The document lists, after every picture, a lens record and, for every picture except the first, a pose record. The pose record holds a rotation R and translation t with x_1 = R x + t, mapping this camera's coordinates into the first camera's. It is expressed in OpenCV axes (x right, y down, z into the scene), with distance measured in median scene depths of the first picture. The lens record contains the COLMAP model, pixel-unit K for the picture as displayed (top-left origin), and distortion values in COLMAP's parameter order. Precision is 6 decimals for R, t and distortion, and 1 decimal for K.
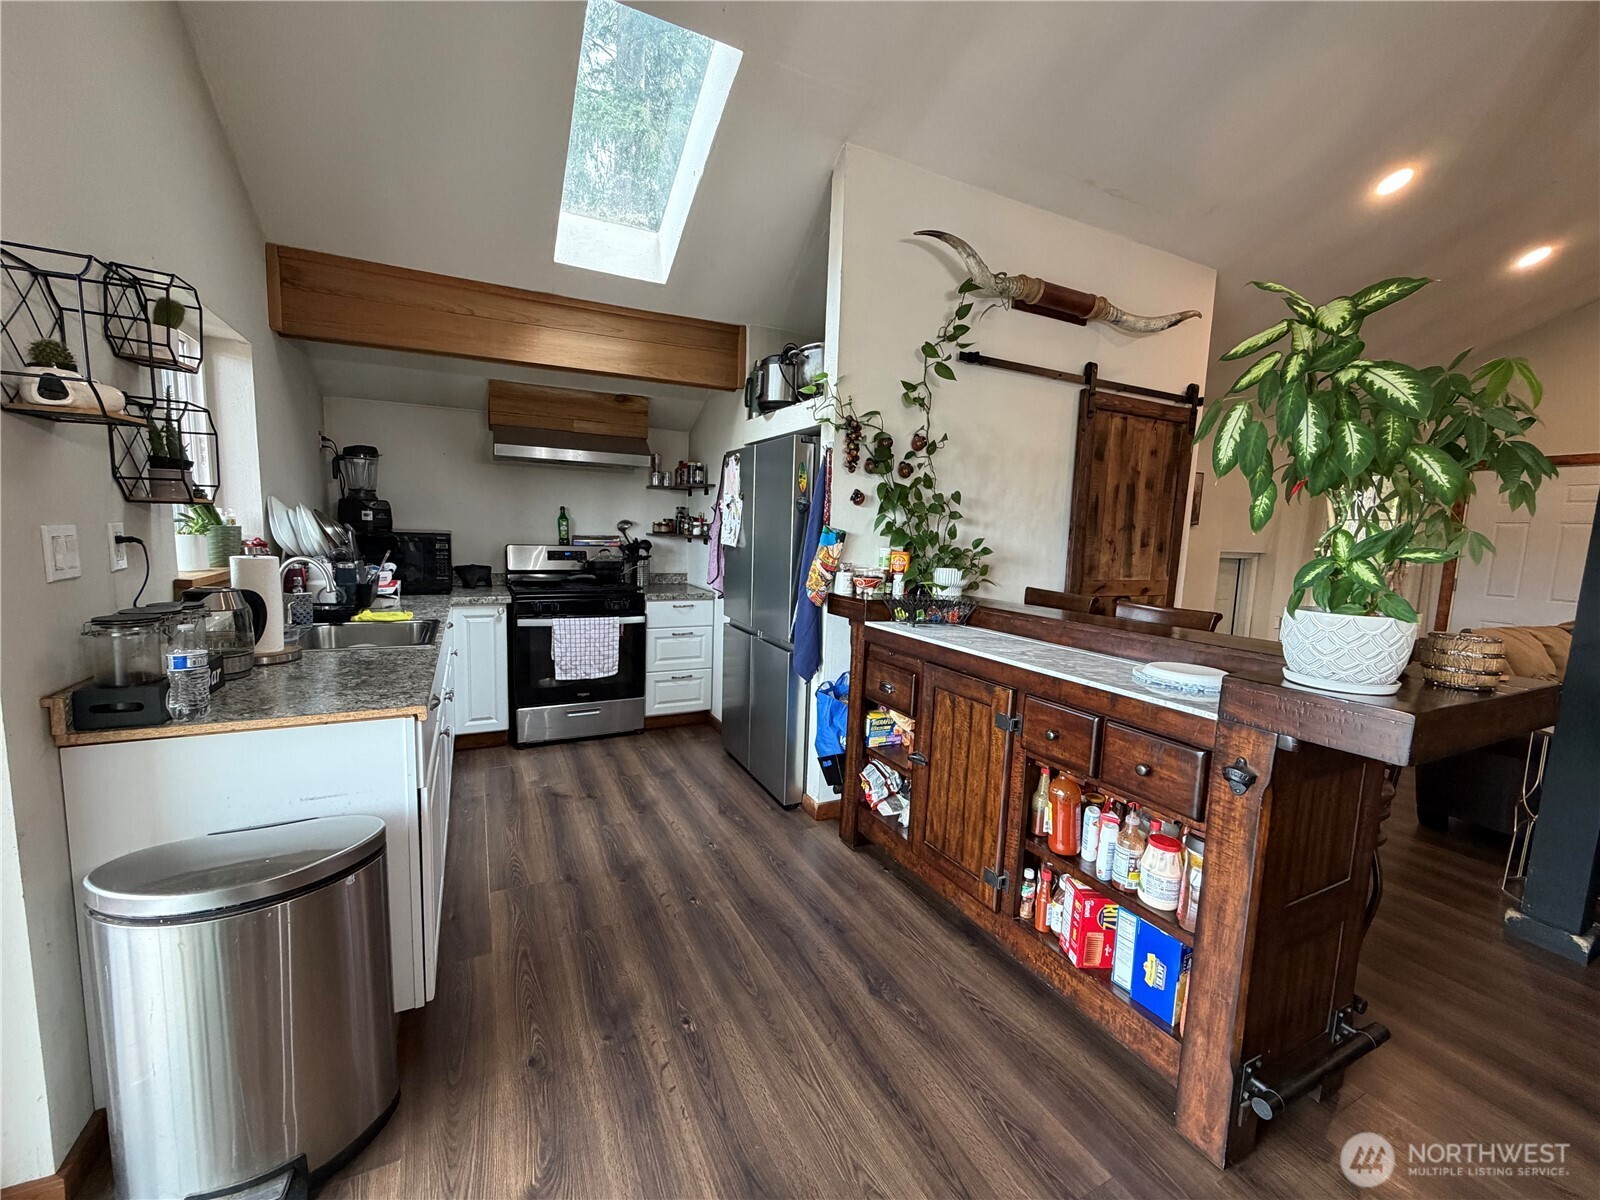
lens RADIAL K [[635.6, 0, 800.0], [0, 635.6, 600.0], [0, 0, 1]] dist [0.000282, -0.000153]
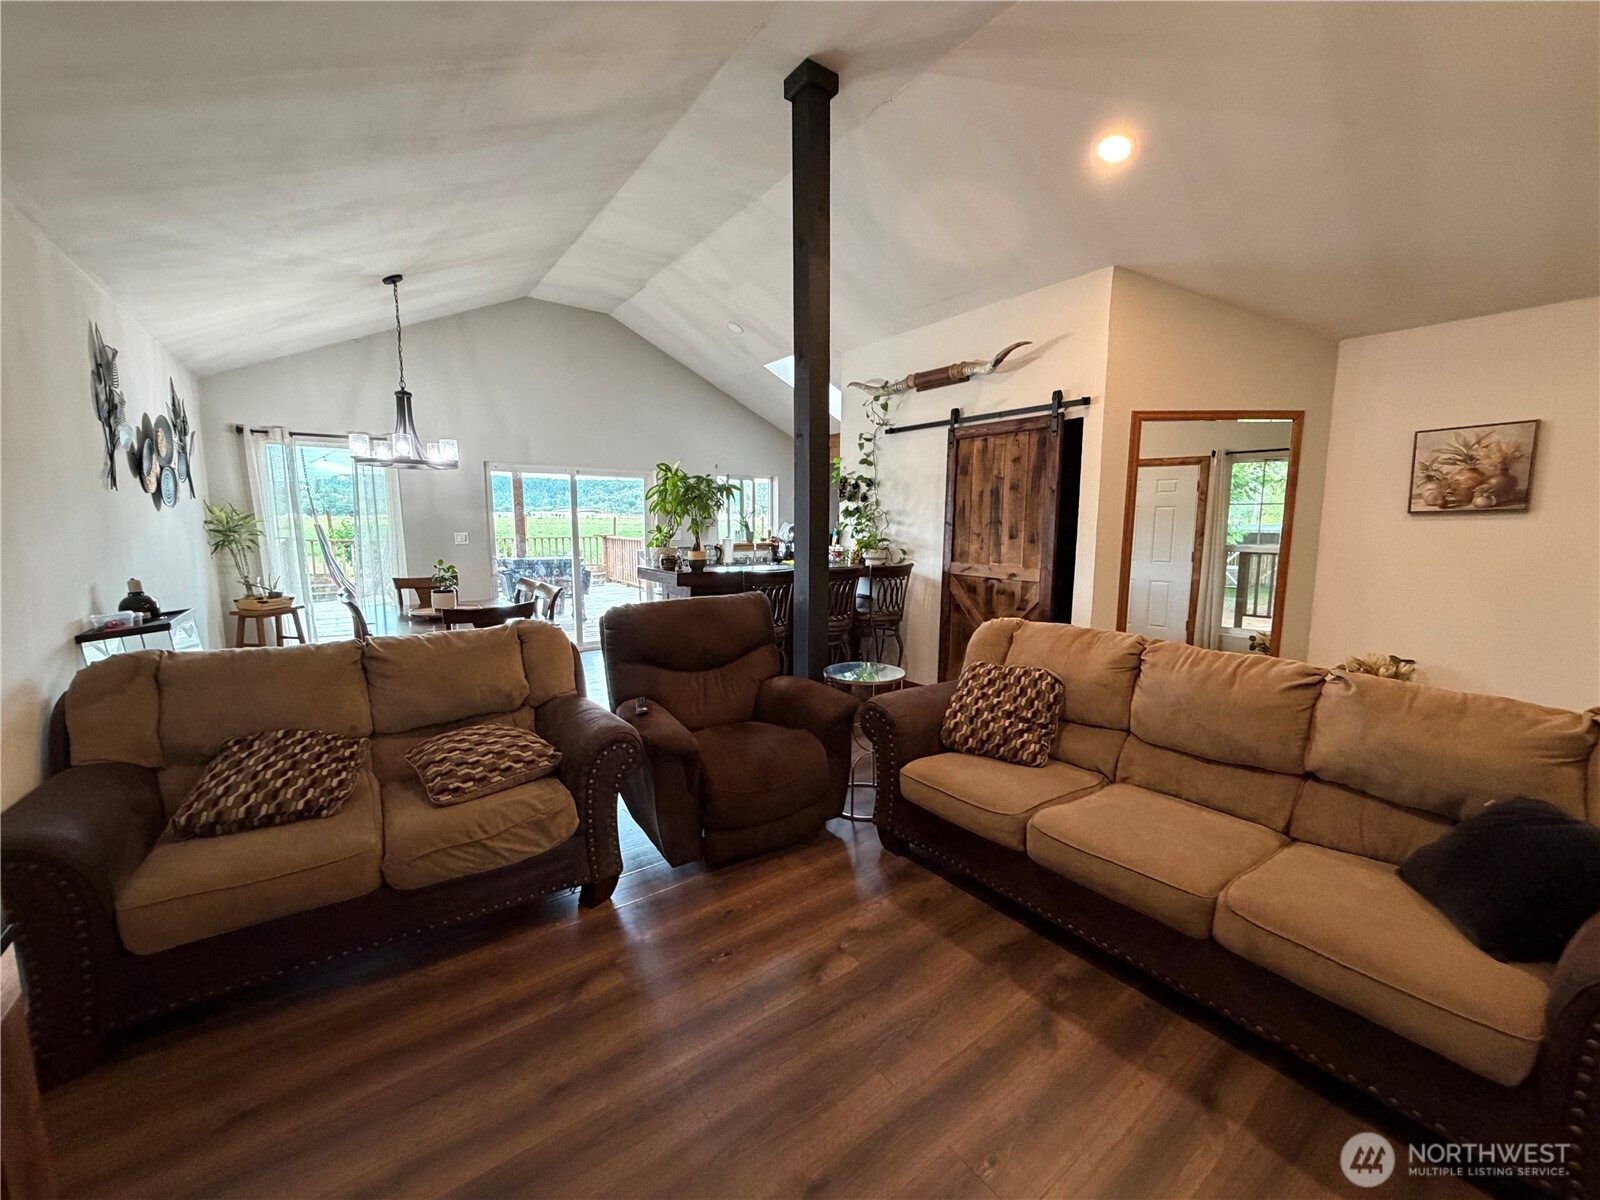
lens RADIAL K [[635.6, 0, 800.0], [0, 635.6, 600.0], [0, 0, 1]] dist [0.000282, -0.000153]
pose [[0.173078, 0.087752, -0.980991, 1.900071], [-0.109973, 0.991516, 0.069291, -0.009108], [0.978749, 0.095889, 0.181260, 0.459223]]
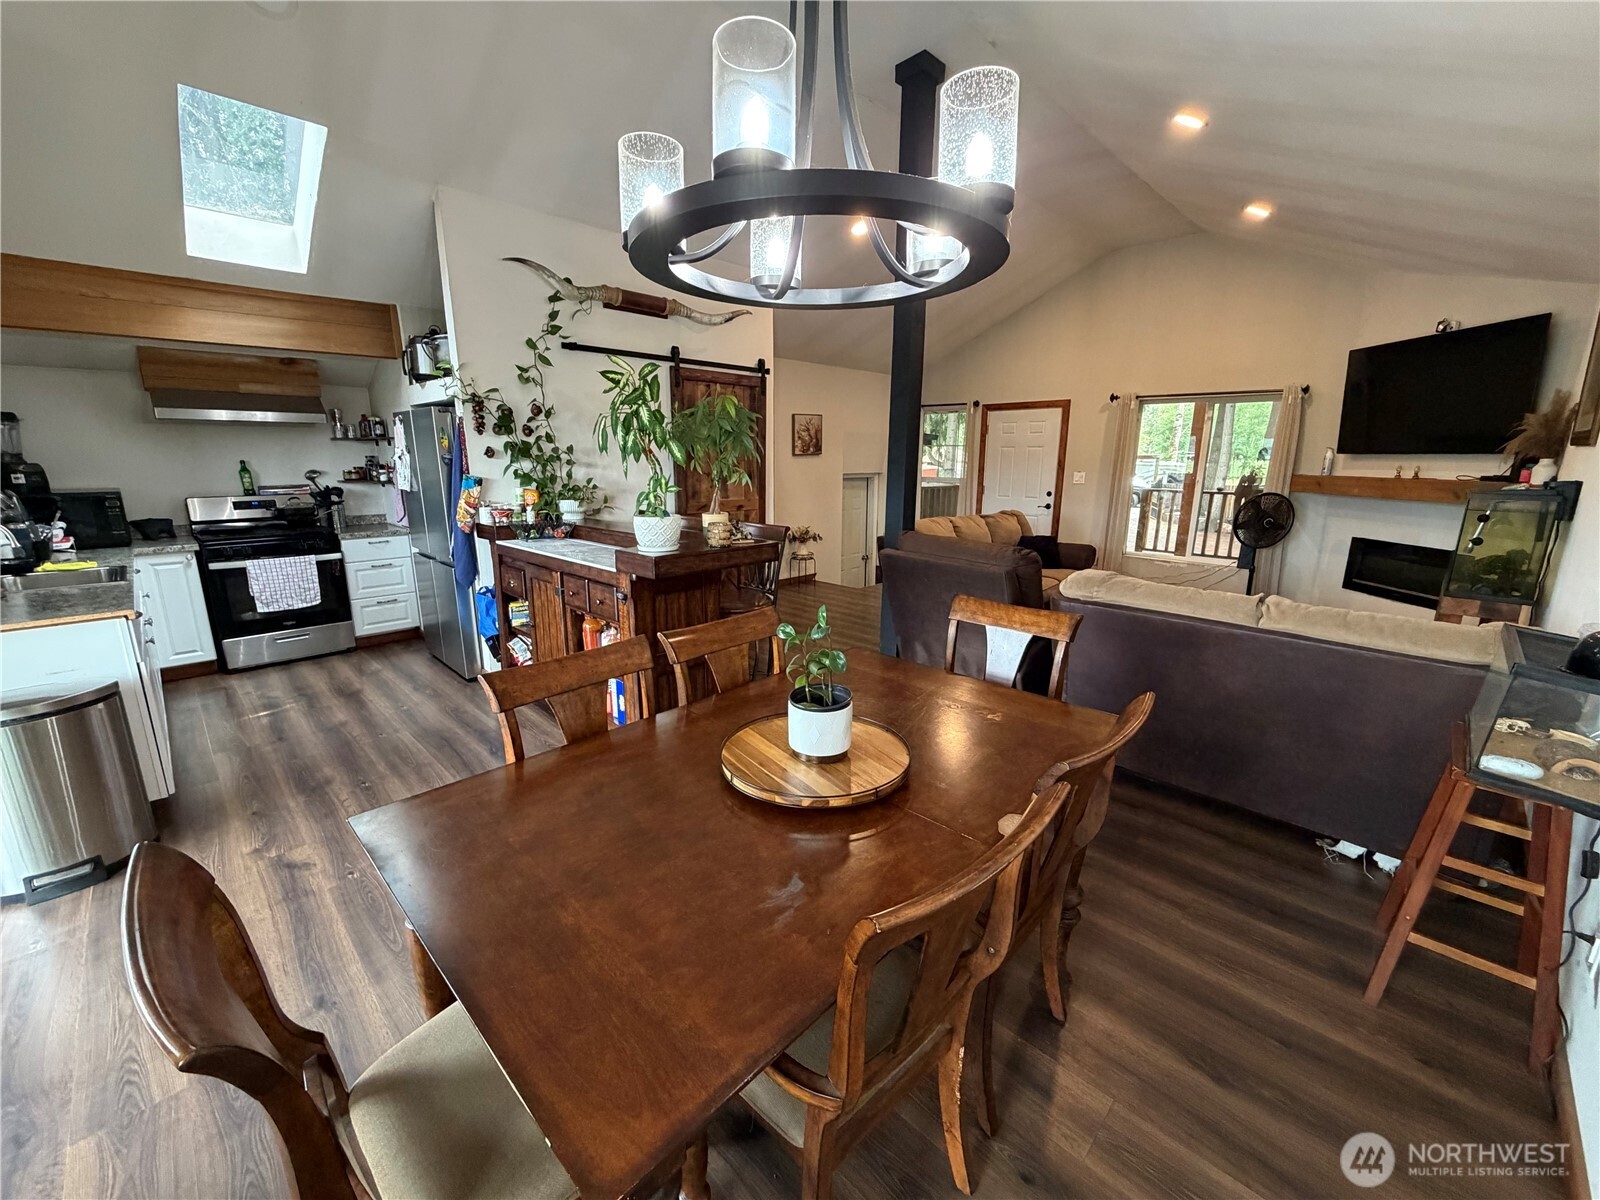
lens RADIAL K [[635.6, 0, 800.0], [0, 635.6, 600.0], [0, 0, 1]] dist [0.000282, -0.000153]
pose [[0.947912, -0.102261, 0.301673, 0.248204], [0.066604, 0.989763, 0.126228, 0.024407], [-0.311493, -0.099561, 0.945018, -0.490151]]
